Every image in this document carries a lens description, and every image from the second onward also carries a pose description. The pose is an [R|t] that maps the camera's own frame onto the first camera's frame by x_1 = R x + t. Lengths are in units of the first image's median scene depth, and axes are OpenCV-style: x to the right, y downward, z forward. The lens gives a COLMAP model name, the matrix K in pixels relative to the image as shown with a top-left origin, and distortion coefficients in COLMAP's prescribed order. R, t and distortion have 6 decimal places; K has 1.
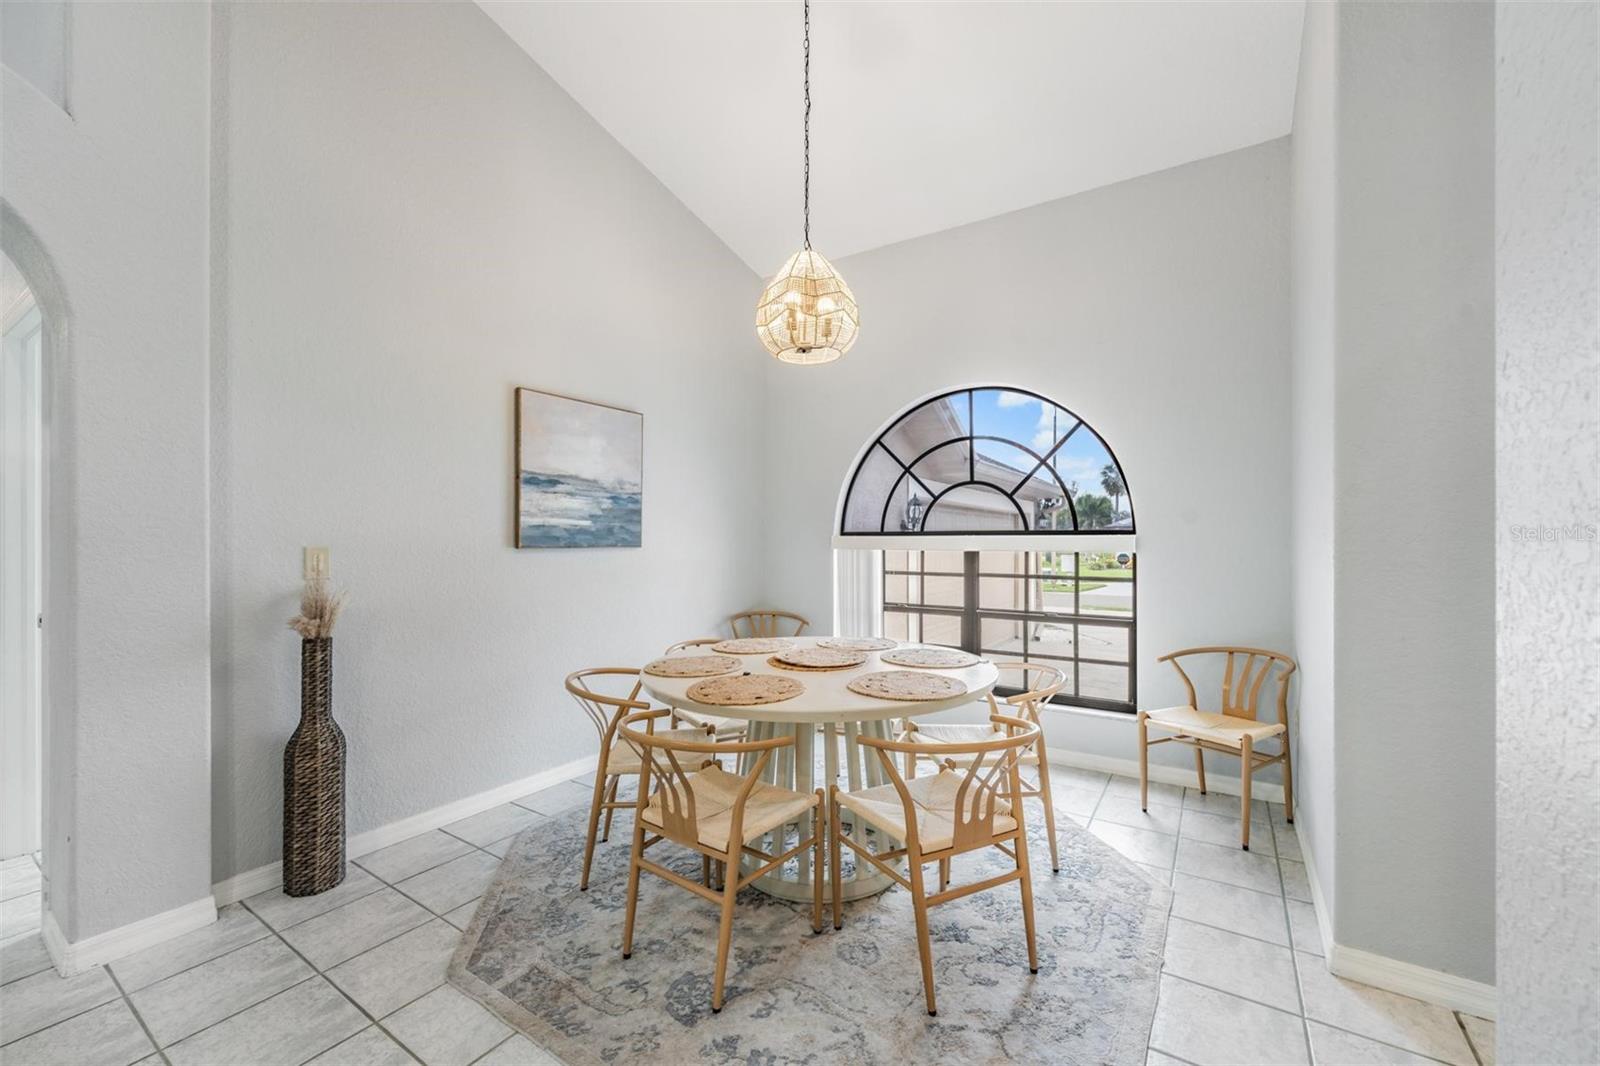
lens RADIAL K [[647.6, 0, 796.4], [0, 647.6, 536.5], [0, 0, 1]] dist [-0.002691, -0.000265]
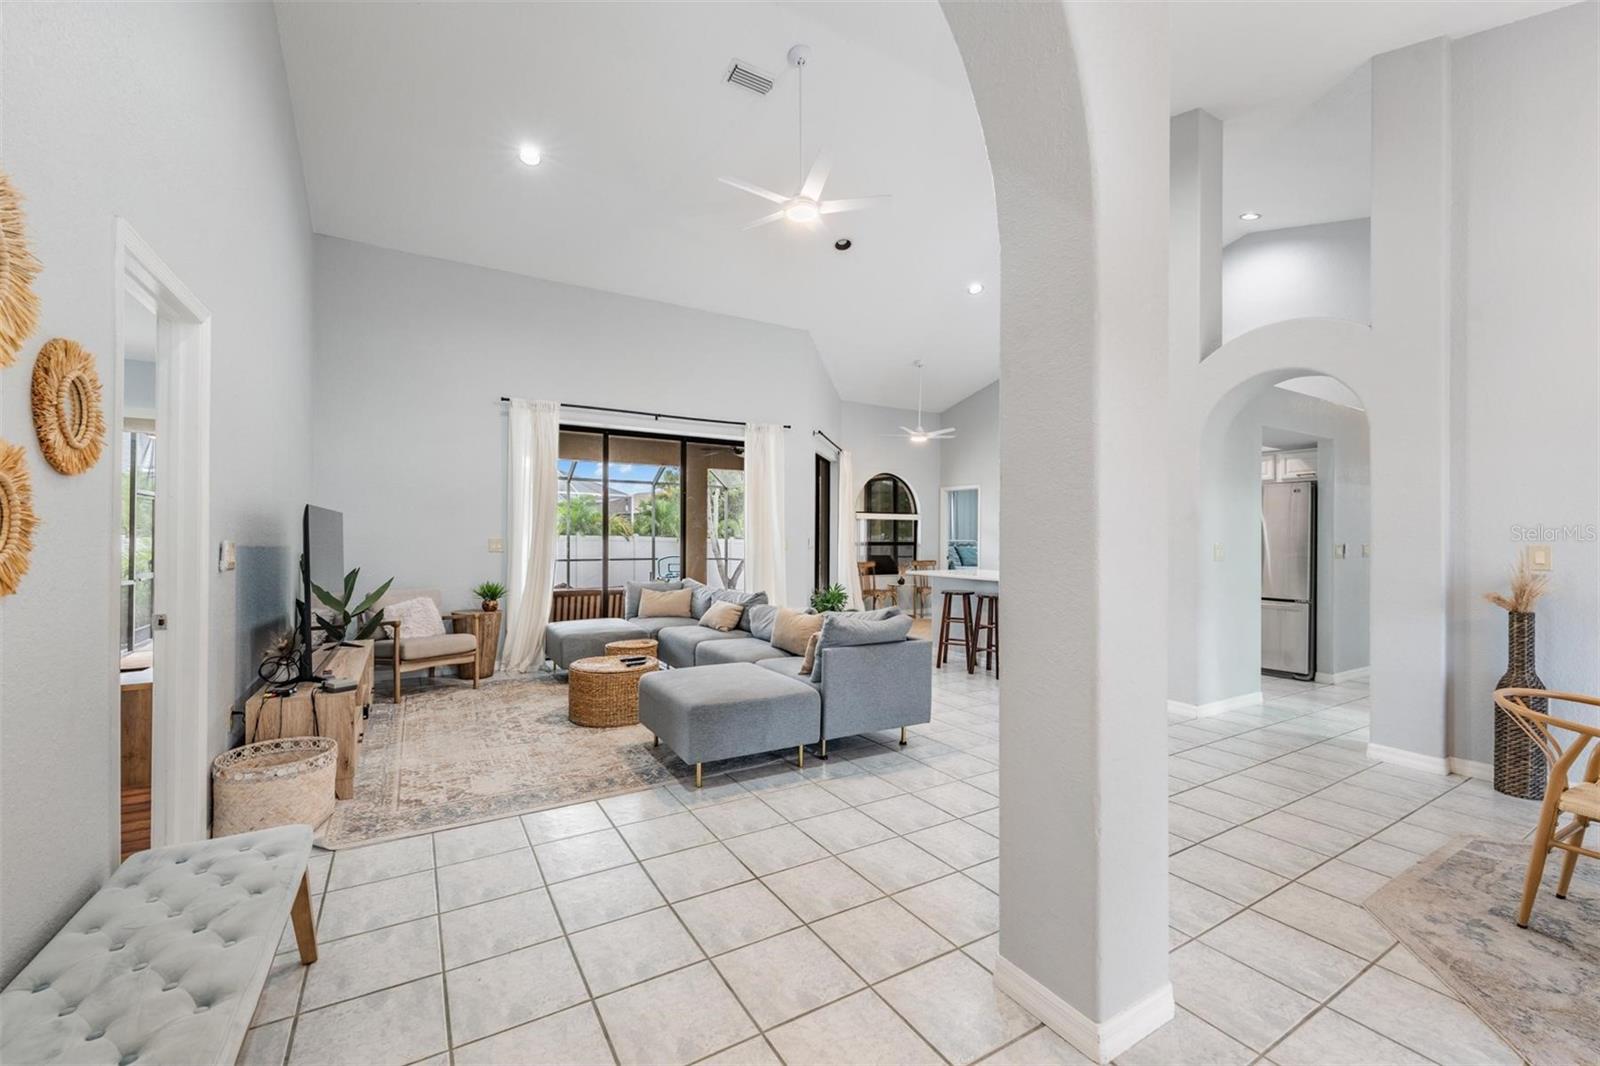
lens RADIAL K [[647.6, 0, 802.8], [0, 647.6, 536.6], [0, 0, 1]] dist [-0.002691, -0.000265]
pose [[-0.420406, -0.008481, -0.907296, 1.410700], [-0.002120, 0.999963, -0.008365, 0.019661], [0.907334, -0.001594, -0.420408, 0.267771]]
